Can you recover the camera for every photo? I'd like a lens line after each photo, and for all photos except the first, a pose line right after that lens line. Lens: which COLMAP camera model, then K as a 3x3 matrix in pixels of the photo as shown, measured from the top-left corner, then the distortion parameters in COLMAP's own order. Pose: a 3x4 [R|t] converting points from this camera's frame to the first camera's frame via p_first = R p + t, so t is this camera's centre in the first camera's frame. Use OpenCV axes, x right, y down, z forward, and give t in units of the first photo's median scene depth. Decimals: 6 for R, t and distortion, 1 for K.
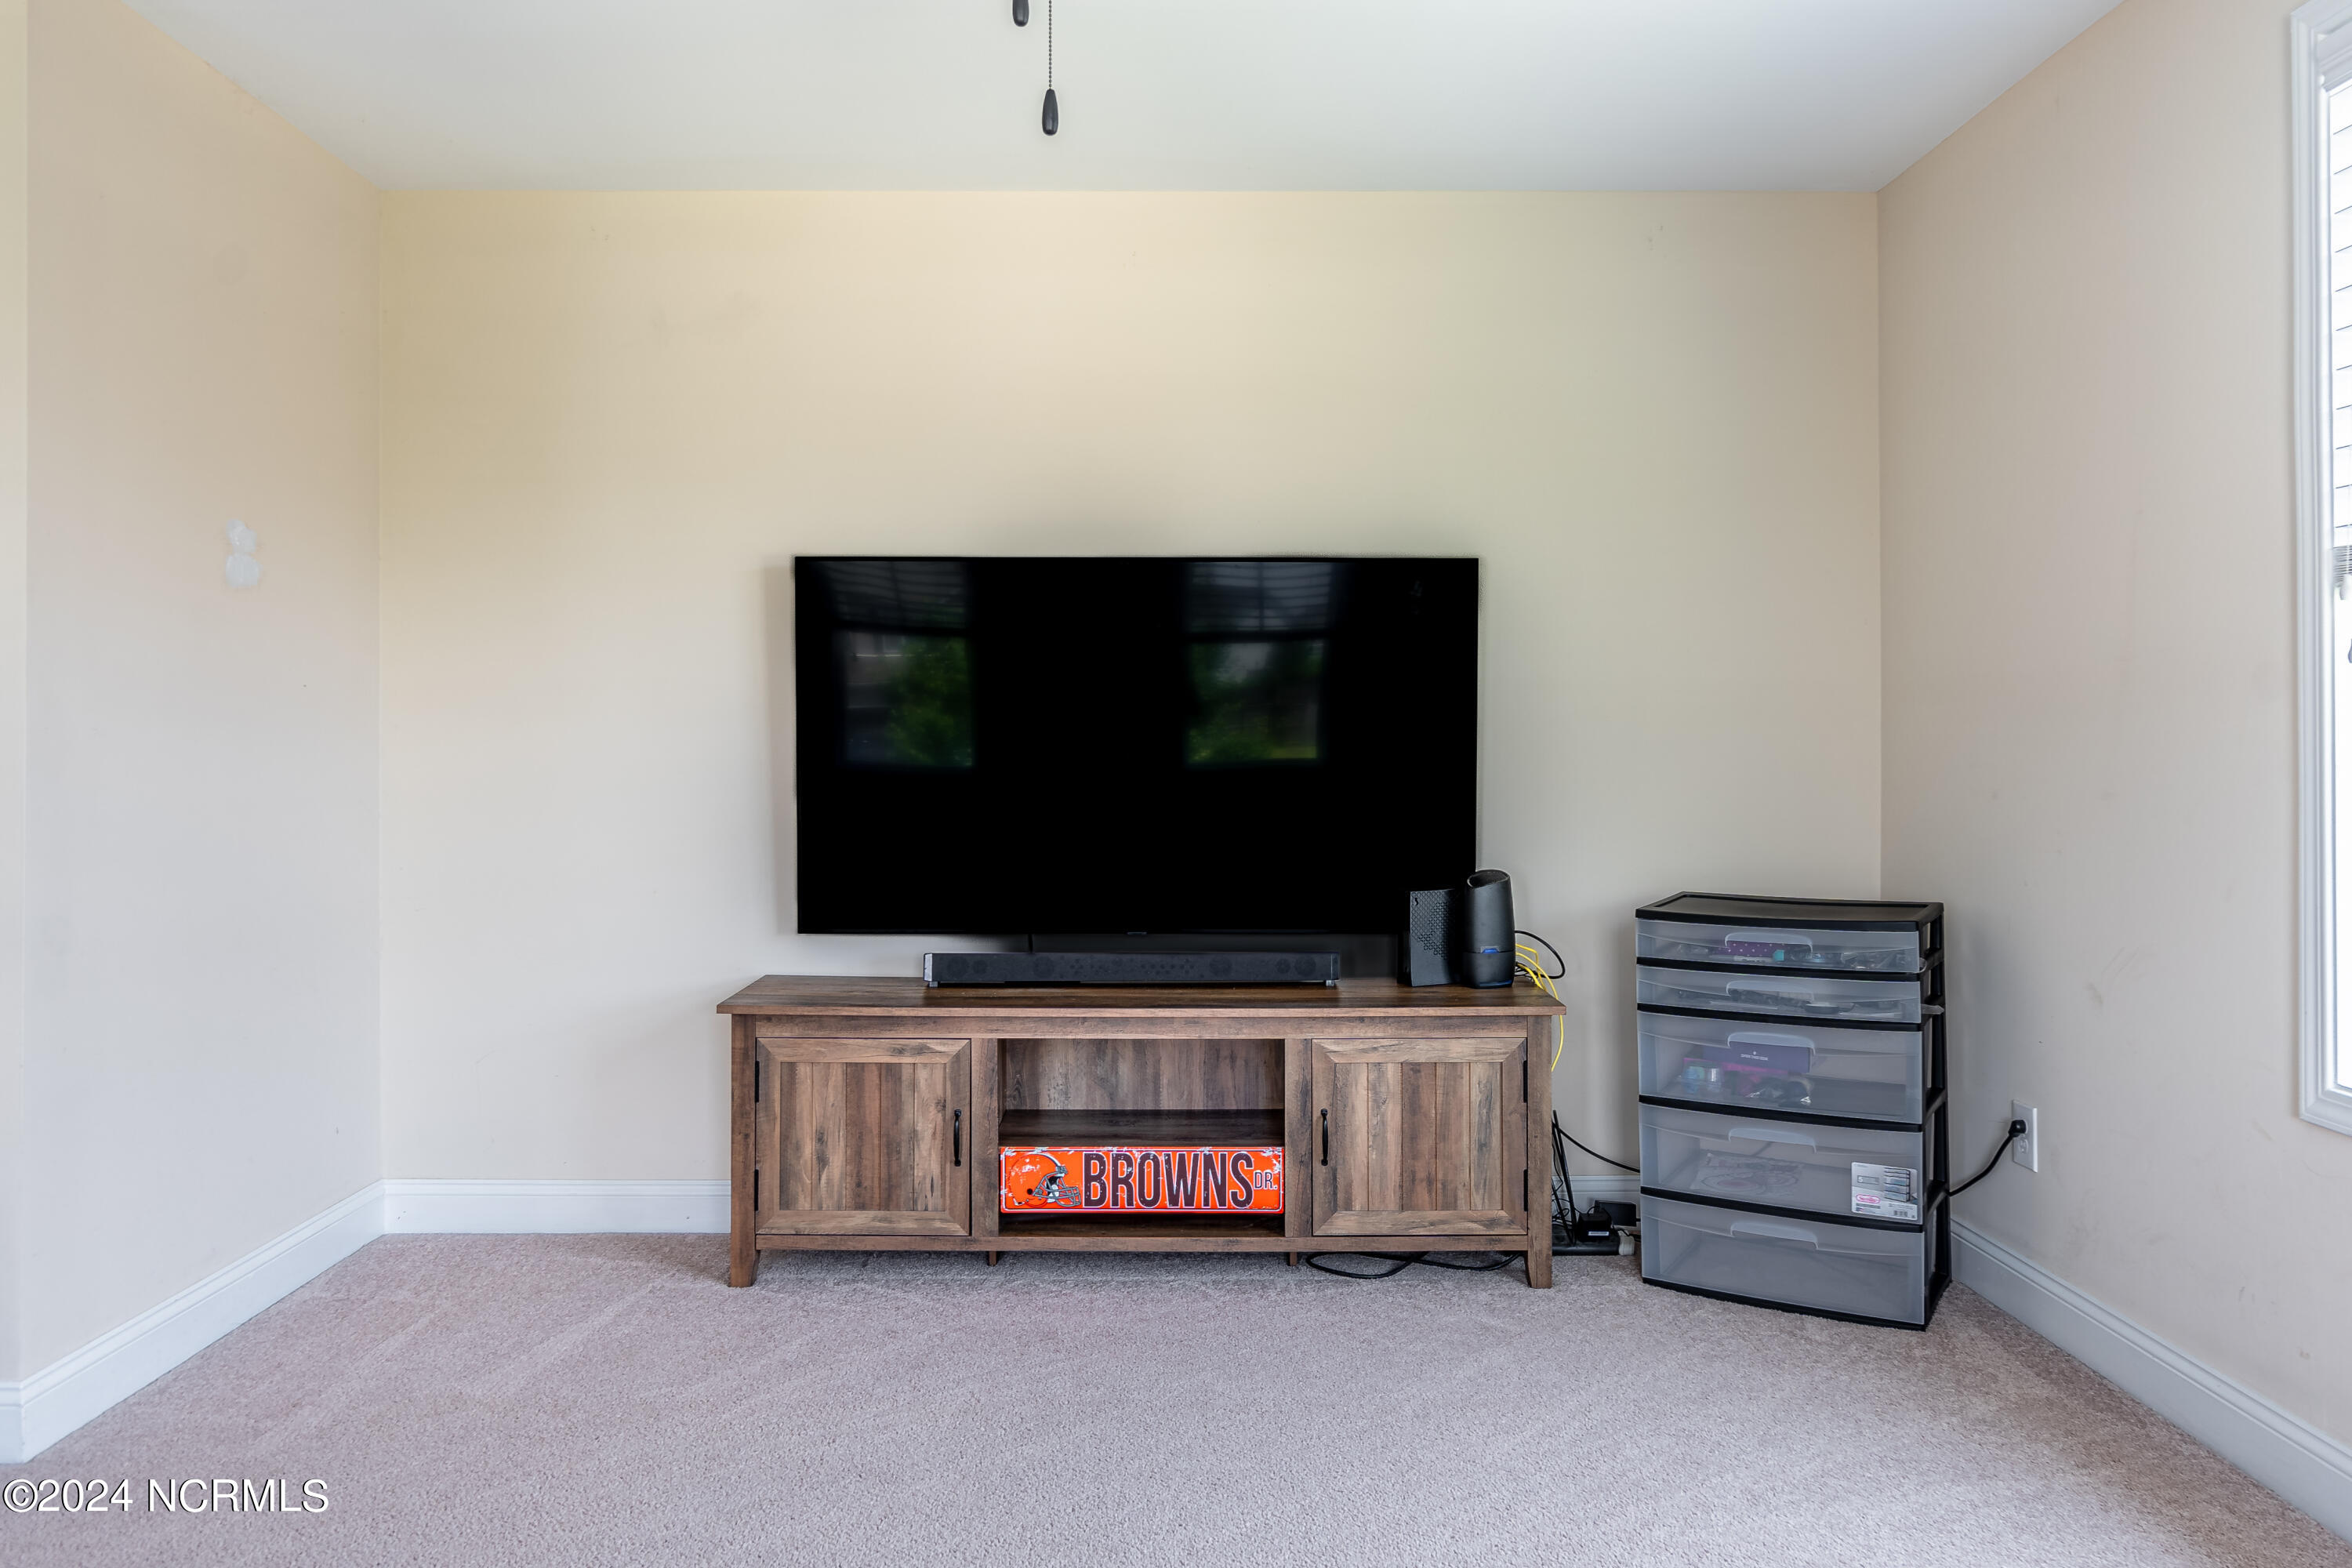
lens RADIAL K [[1621.5, 0, 1177.7], [0, 1621.5, 742.6], [0, 0, 1]] dist [-0.010095, 0.003574]
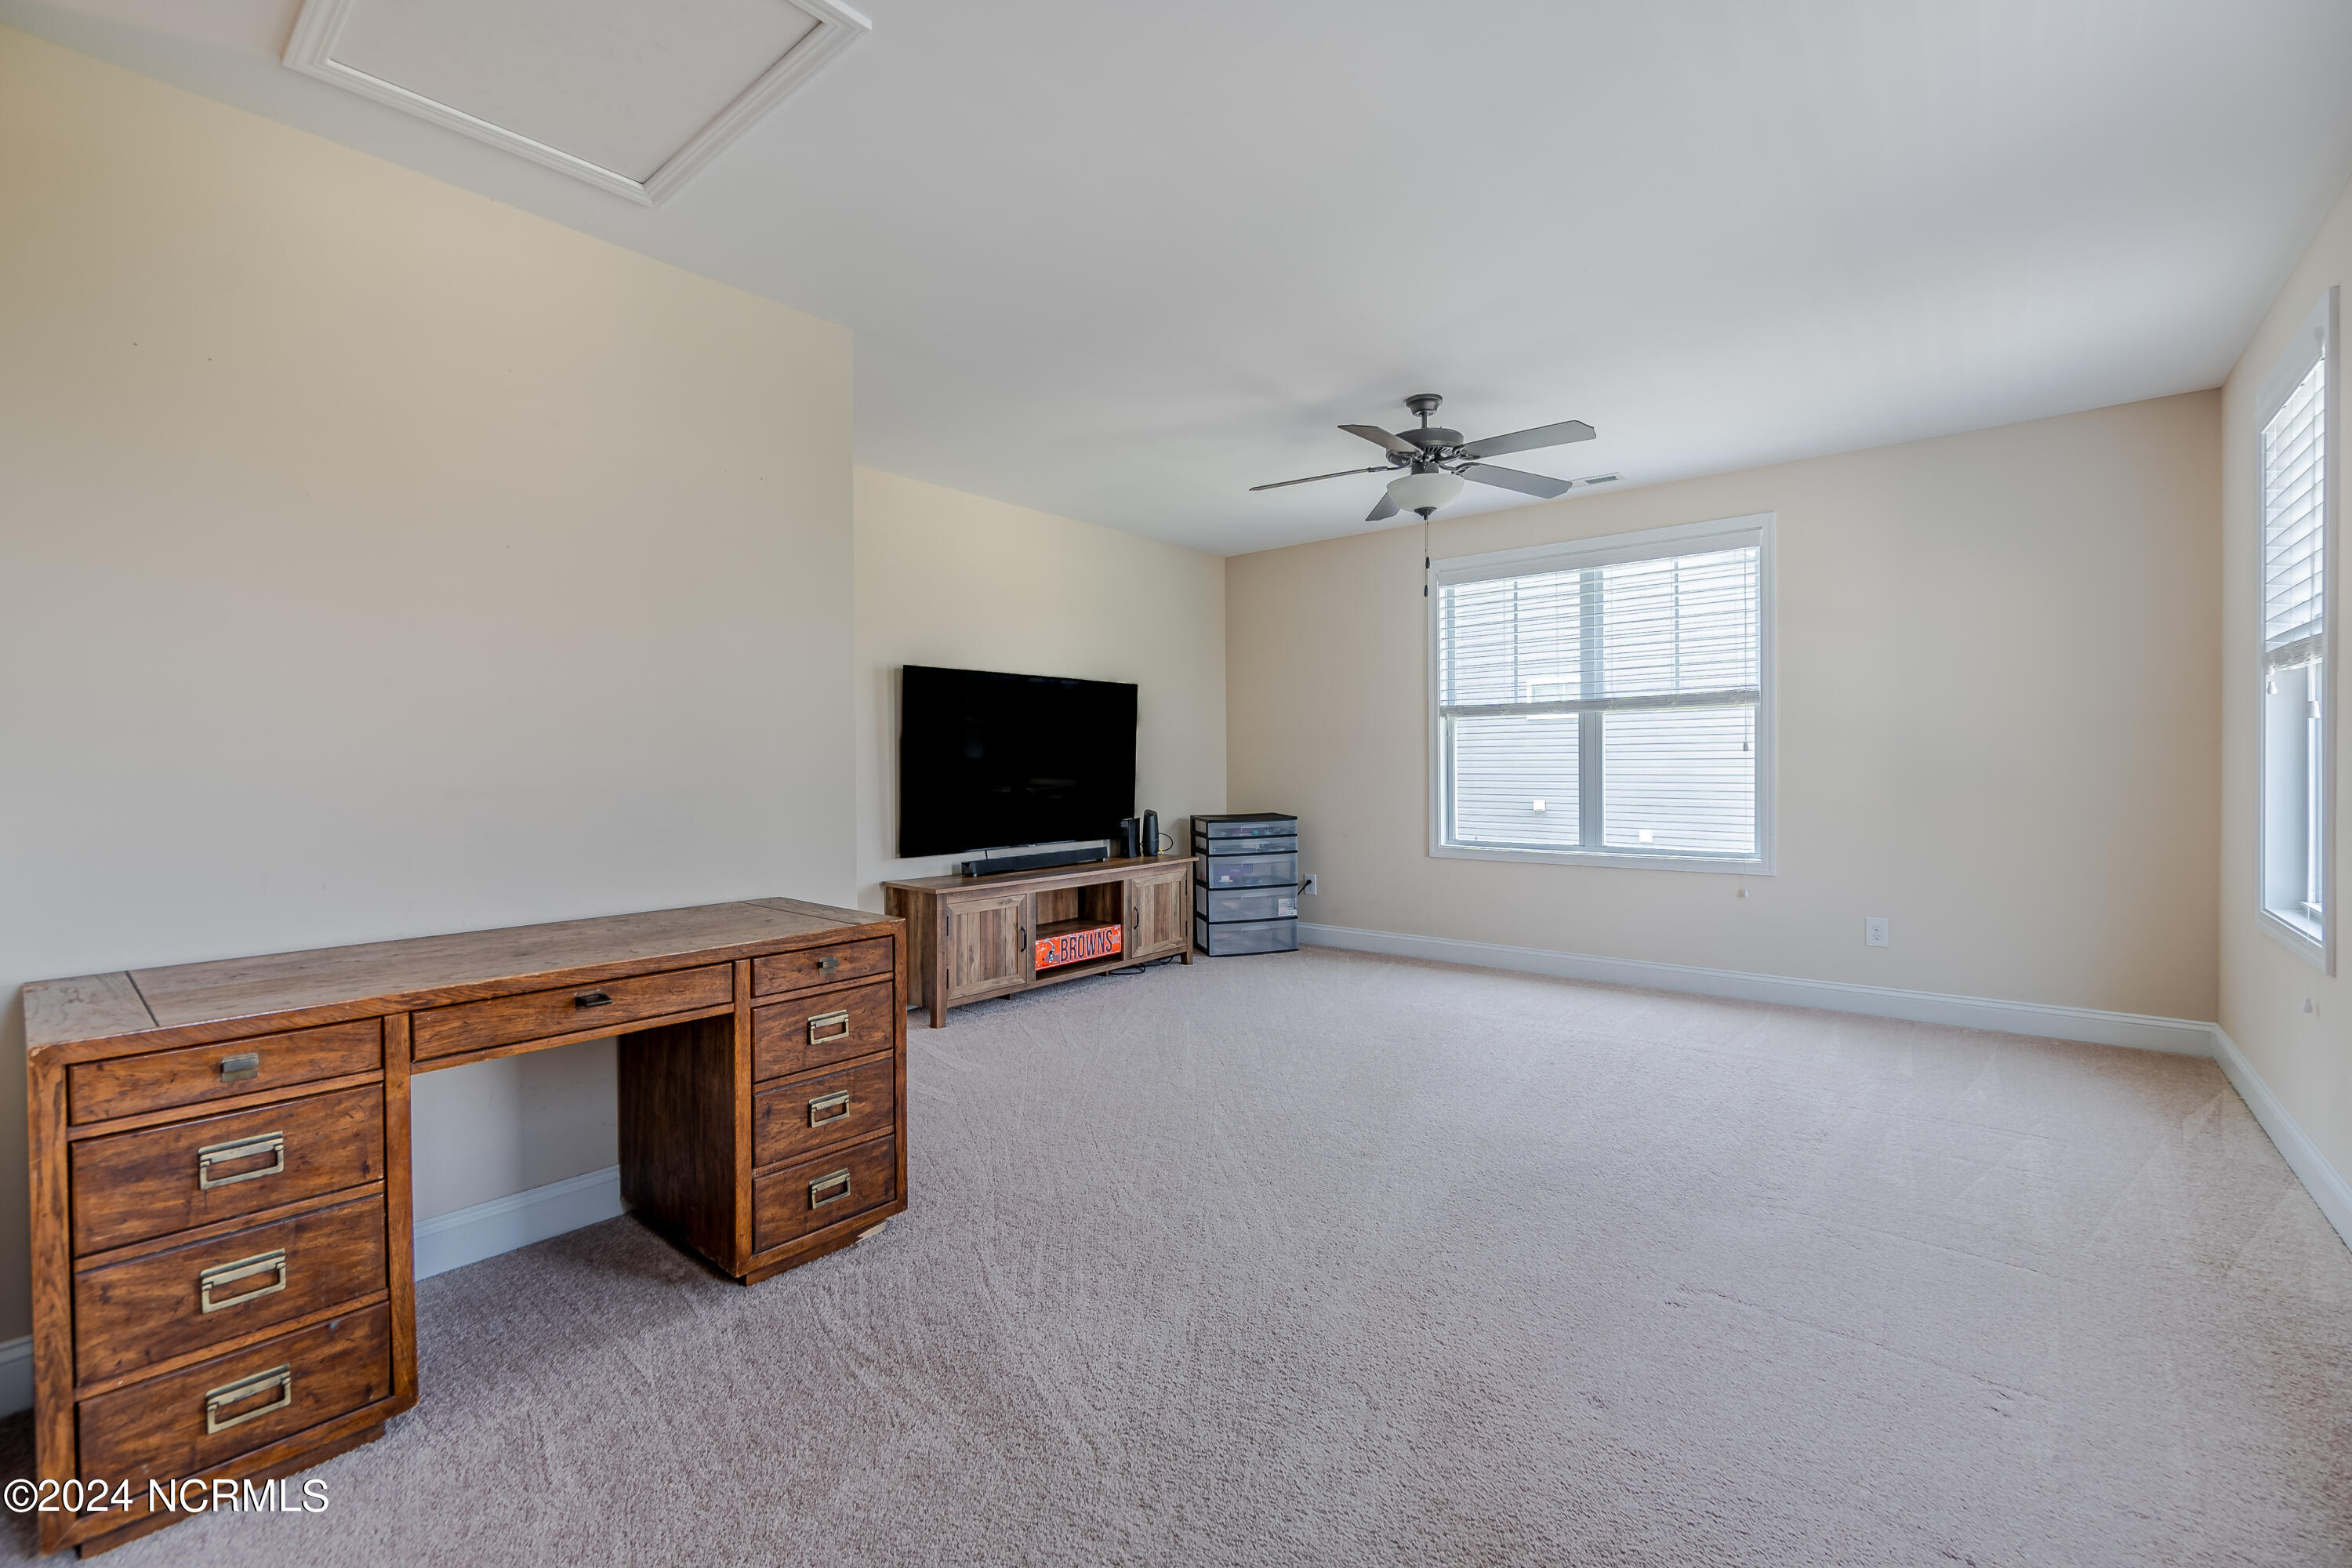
lens RADIAL K [[995.9, 0, 1172.2], [0, 995.9, 771.4], [0, 0, 1]] dist [-0.003994, -0.000043]
pose [[0.647015, -0.014155, 0.762346, -1.026709], [0.007852, 0.999898, 0.011902, 0.001993], [-0.762437, -0.001715, 0.647060, -0.027700]]
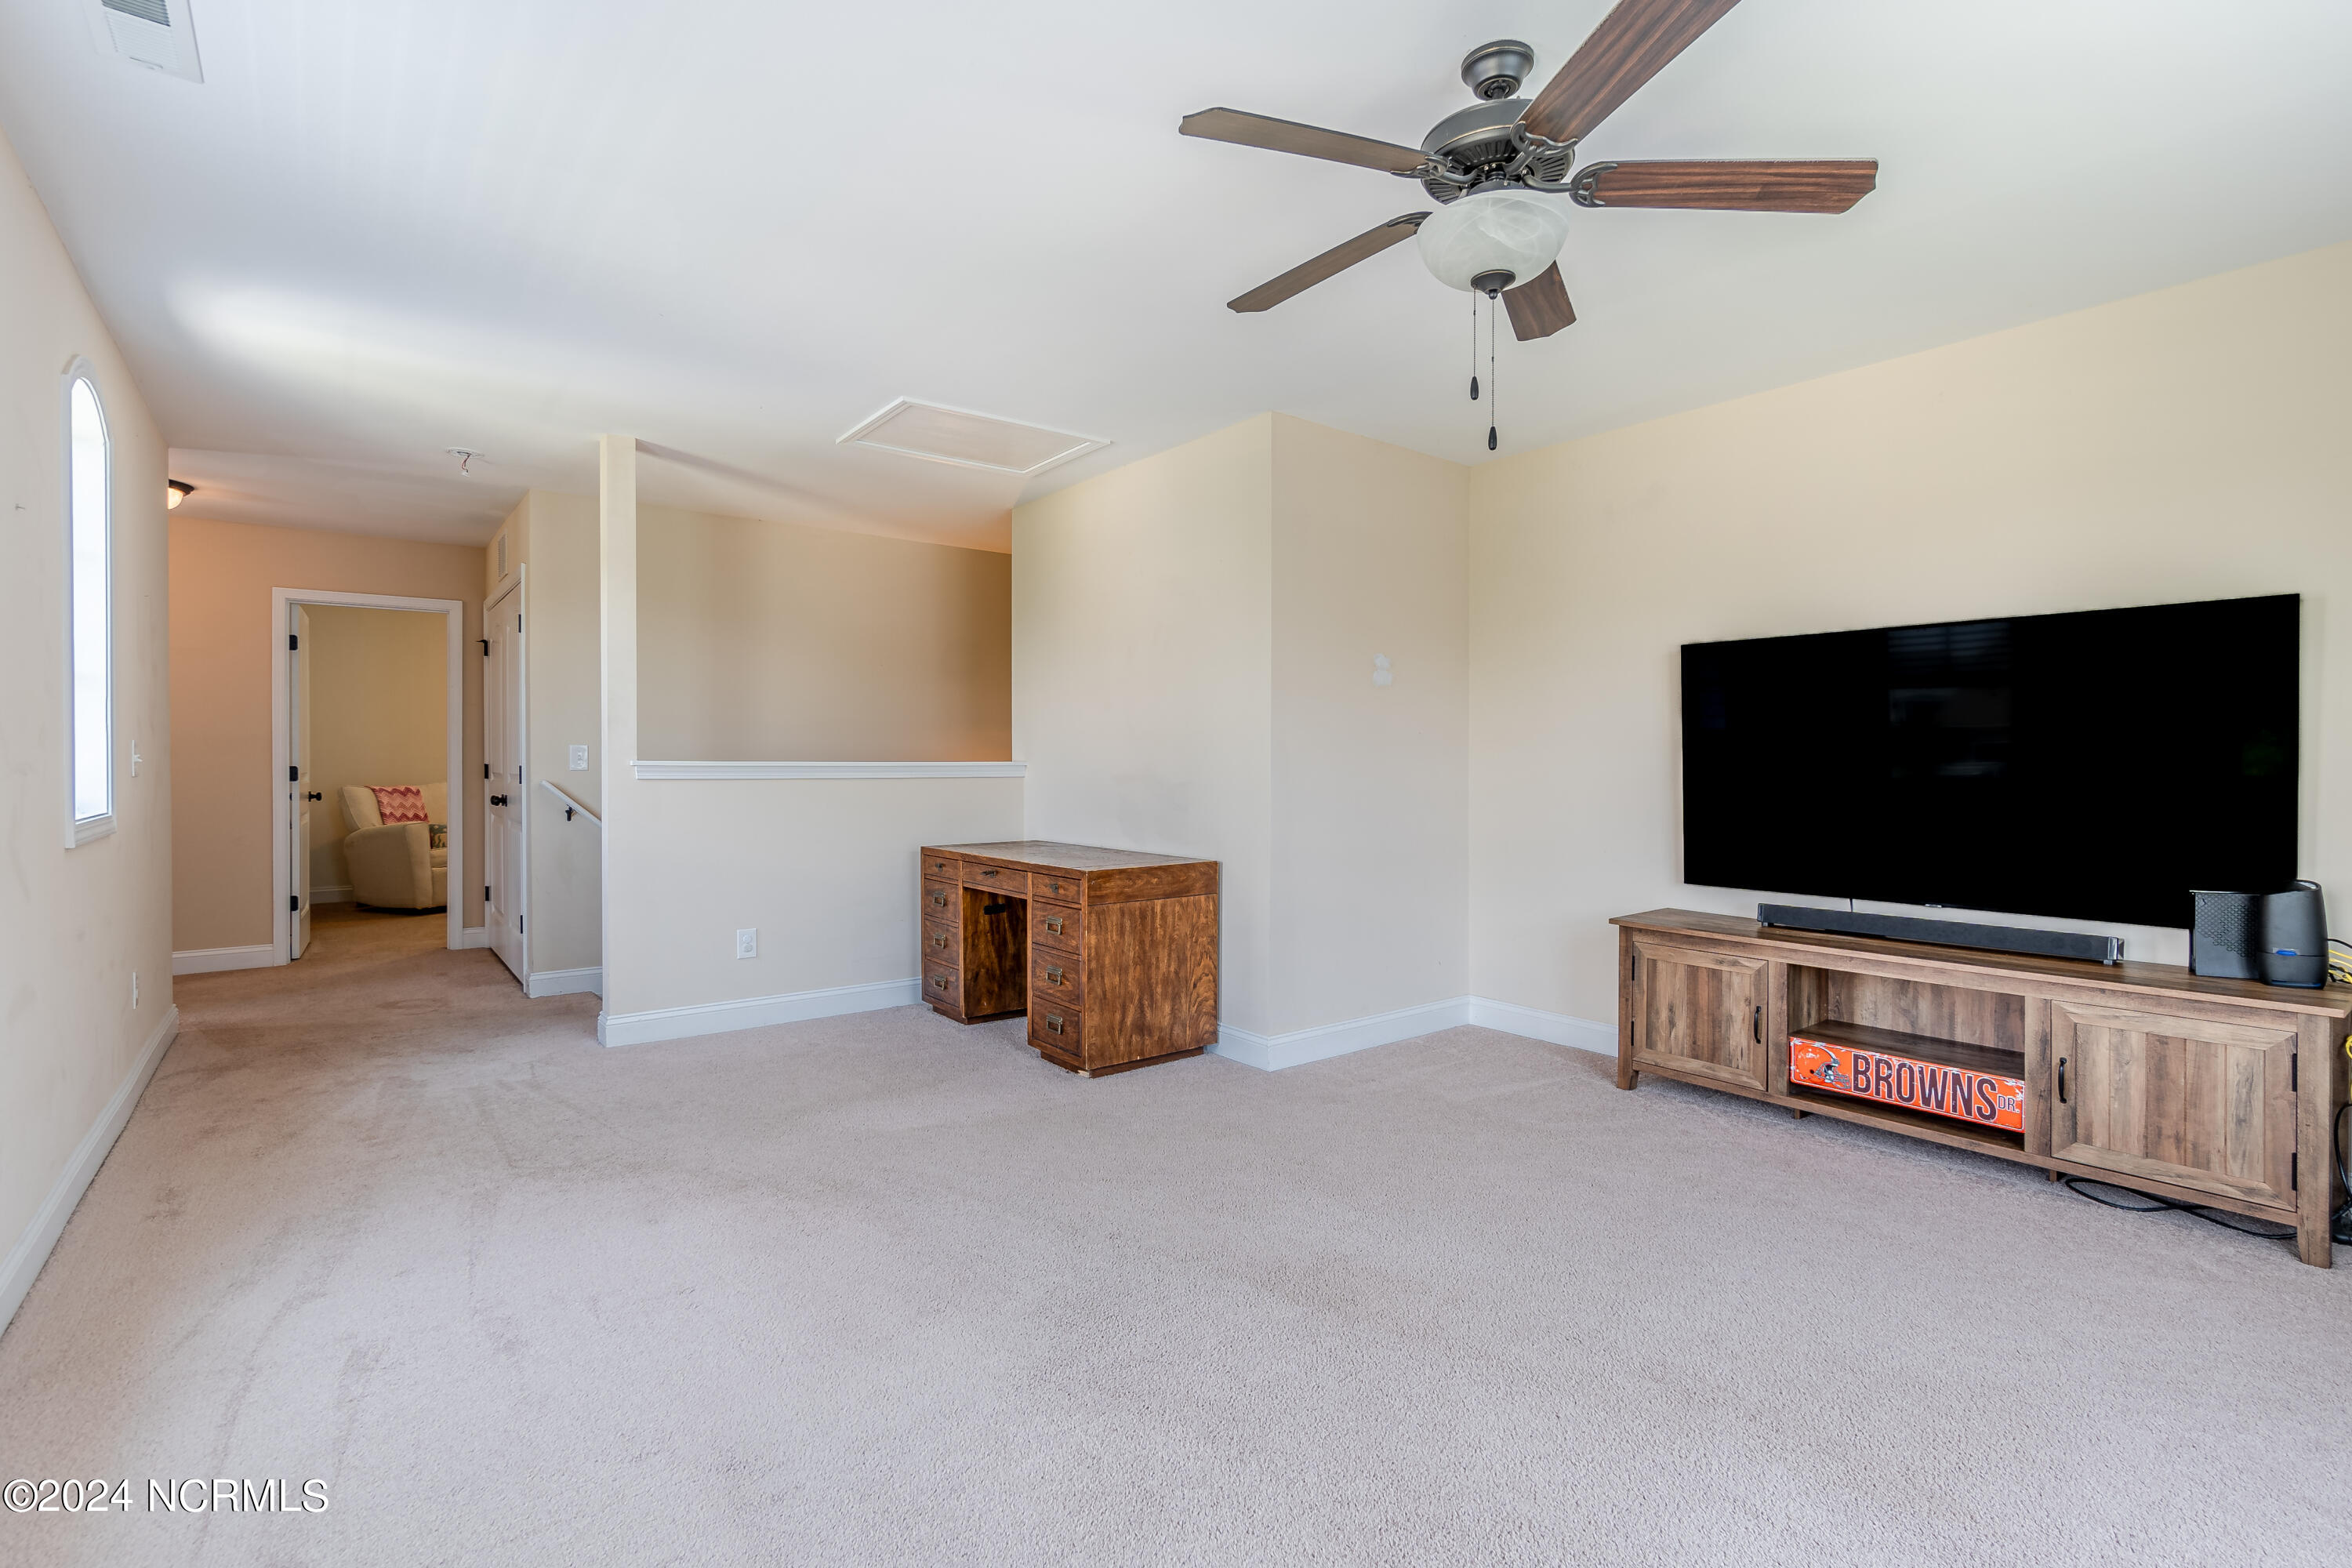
lens RADIAL K [[1095.5, 0, 1176.0], [0, 1095.5, 784.0], [0, 0, 1]] dist [-0.000500, 0.000546]
pose [[0.611193, 0.015973, -0.791321, 0.334903], [-0.000208, 0.999800, 0.020020, -0.000480], [0.791482, -0.012071, 0.611073, -0.049385]]
